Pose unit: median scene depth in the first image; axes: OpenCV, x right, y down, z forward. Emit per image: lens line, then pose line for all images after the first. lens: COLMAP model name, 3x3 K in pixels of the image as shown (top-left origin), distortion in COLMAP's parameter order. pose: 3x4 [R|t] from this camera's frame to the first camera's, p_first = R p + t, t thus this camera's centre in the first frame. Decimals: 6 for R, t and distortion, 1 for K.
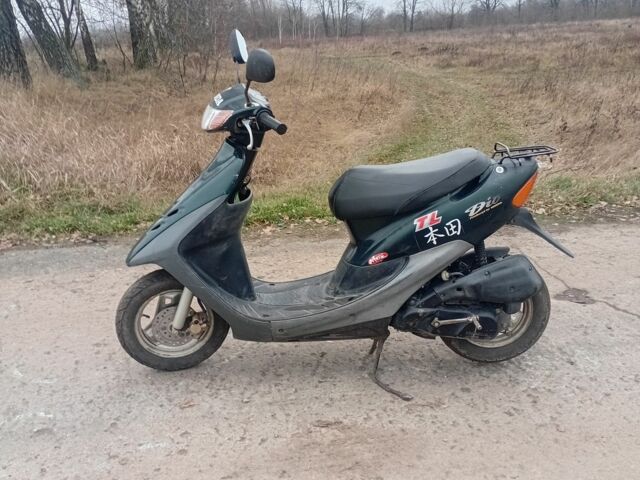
lens RADIAL K [[669.9, 0, 319.6], [0, 669.9, 239.7], [0, 0, 1]] dist [0.025776, 0.000000]
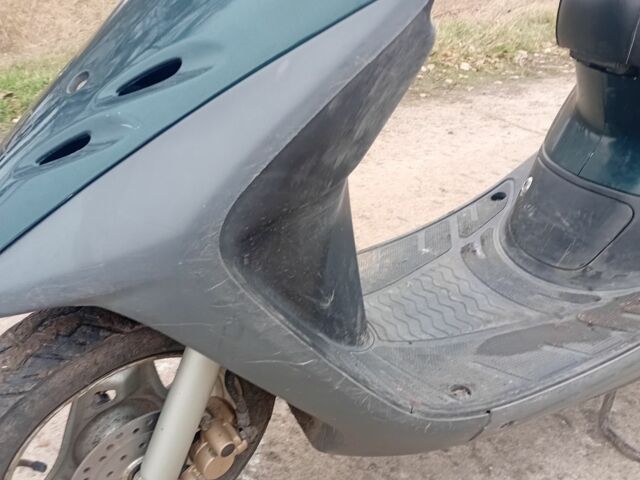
lens RADIAL K [[669.9, 0, 320.7], [0, 669.9, 239.6], [0, 0, 1]] dist [0.025776, 0.000000]
pose [[0.911640, -0.146652, 0.383934, -0.246883], [0.073357, 0.977231, 0.199092, -0.025977], [-0.404390, -0.153336, 0.901641, 0.716334]]
